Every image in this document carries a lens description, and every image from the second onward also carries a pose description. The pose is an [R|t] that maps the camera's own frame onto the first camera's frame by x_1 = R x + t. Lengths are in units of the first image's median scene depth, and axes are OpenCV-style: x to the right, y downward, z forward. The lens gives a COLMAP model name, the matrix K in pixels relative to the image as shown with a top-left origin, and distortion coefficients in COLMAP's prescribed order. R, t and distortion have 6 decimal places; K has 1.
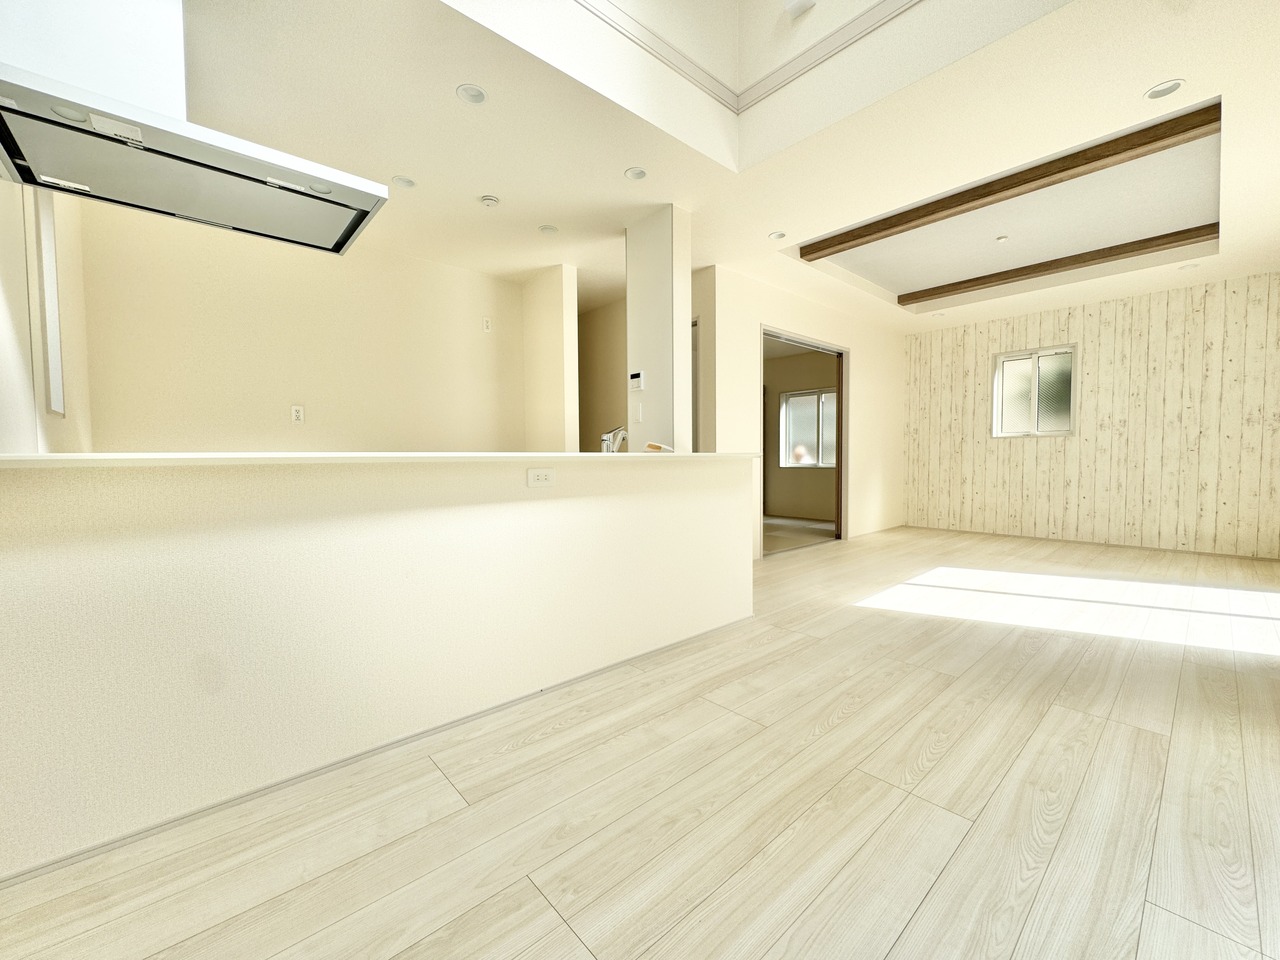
lens RADIAL K [[512.3, 0, 640.0], [0, 512.3, 482.8], [0, 0, 1]] dist [-0.003770, 0.000588]
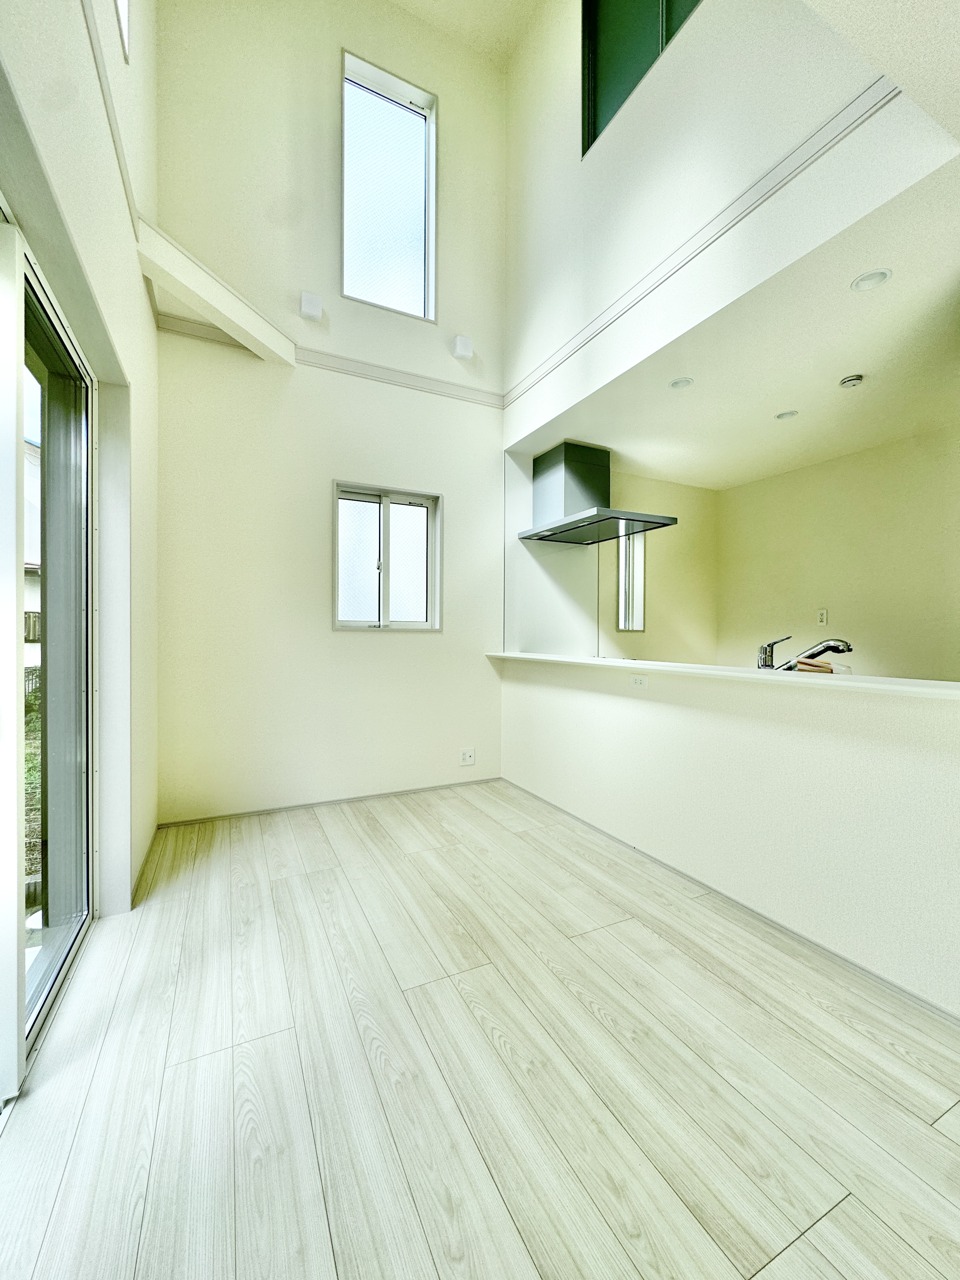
lens RADIAL K [[512.3, 0, 480.4], [0, 512.3, 631.6], [0, 0, 1]] dist [-0.003770, 0.000588]
pose [[-0.264466, 0.003931, -0.964387, 1.296121], [-0.051975, 0.998480, 0.018324, -0.156046], [0.962993, 0.054970, -0.263860, 1.064941]]
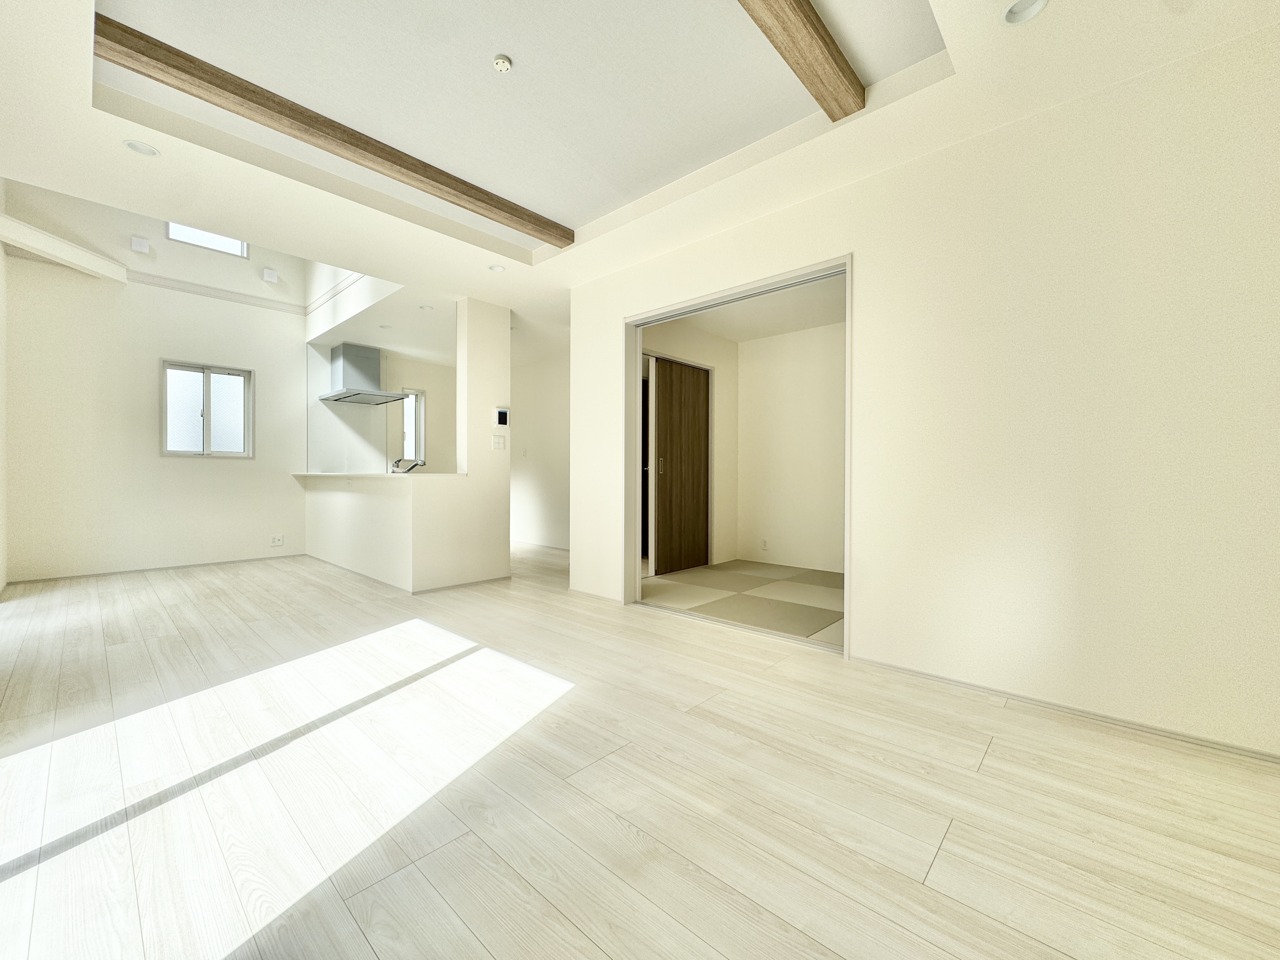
lens RADIAL K [[512.3, 0, 636.7], [0, 512.3, 475.8], [0, 0, 1]] dist [-0.003770, 0.000588]
pose [[0.095612, 0.009181, -0.995376, 3.146836], [-0.057256, 0.998353, 0.003709, -0.150127], [0.993771, 0.056637, 0.095981, 2.821813]]
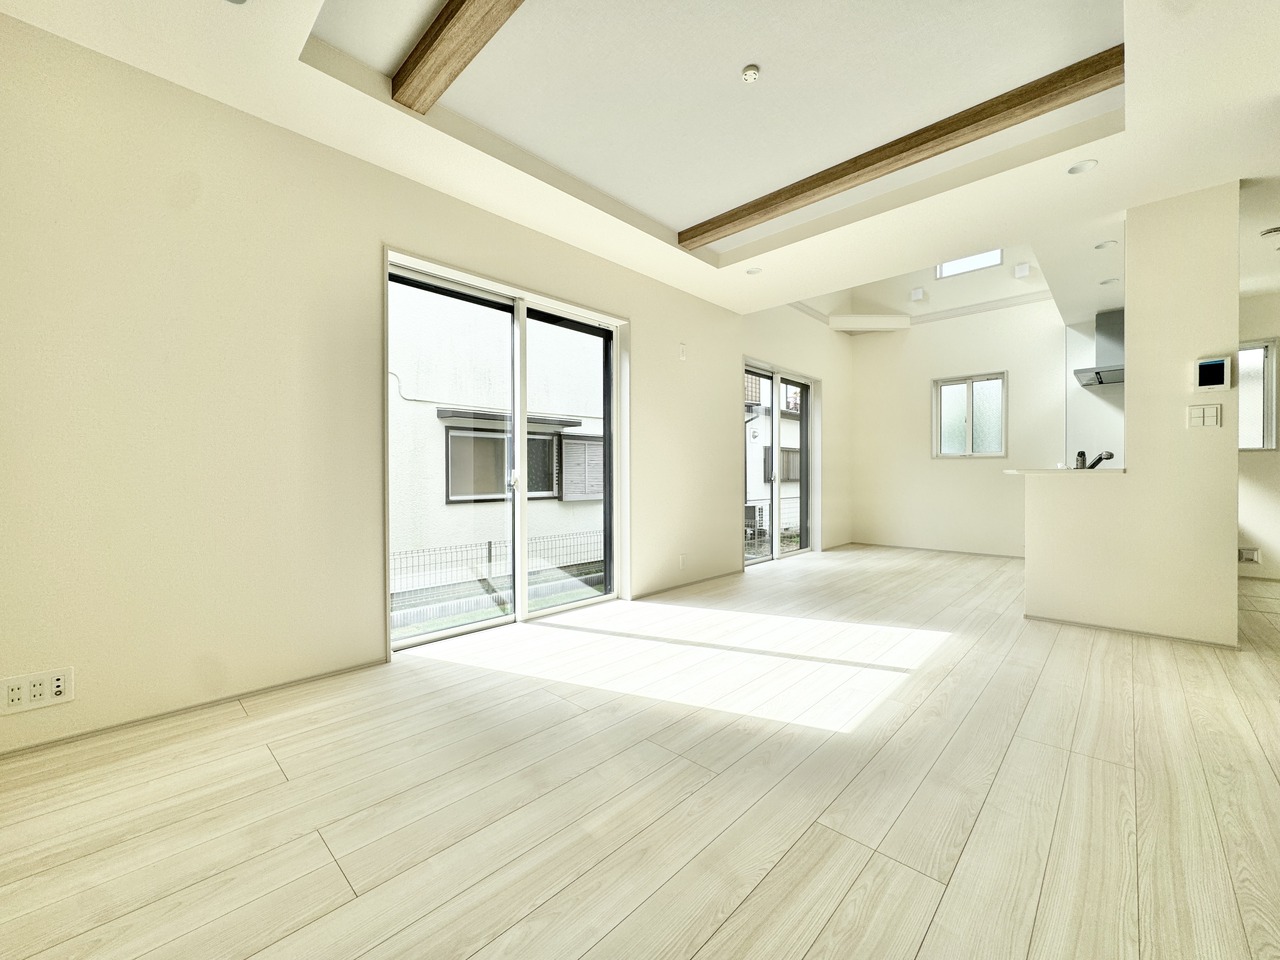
lens RADIAL K [[512.3, 0, 651.4], [0, 512.3, 477.0], [0, 0, 1]] dist [-0.003770, 0.000588]
pose [[-0.996170, 0.010109, -0.086850, 2.005954], [0.005108, 0.998326, 0.057611, -0.192053], [0.087287, 0.056946, -0.994554, 4.148548]]
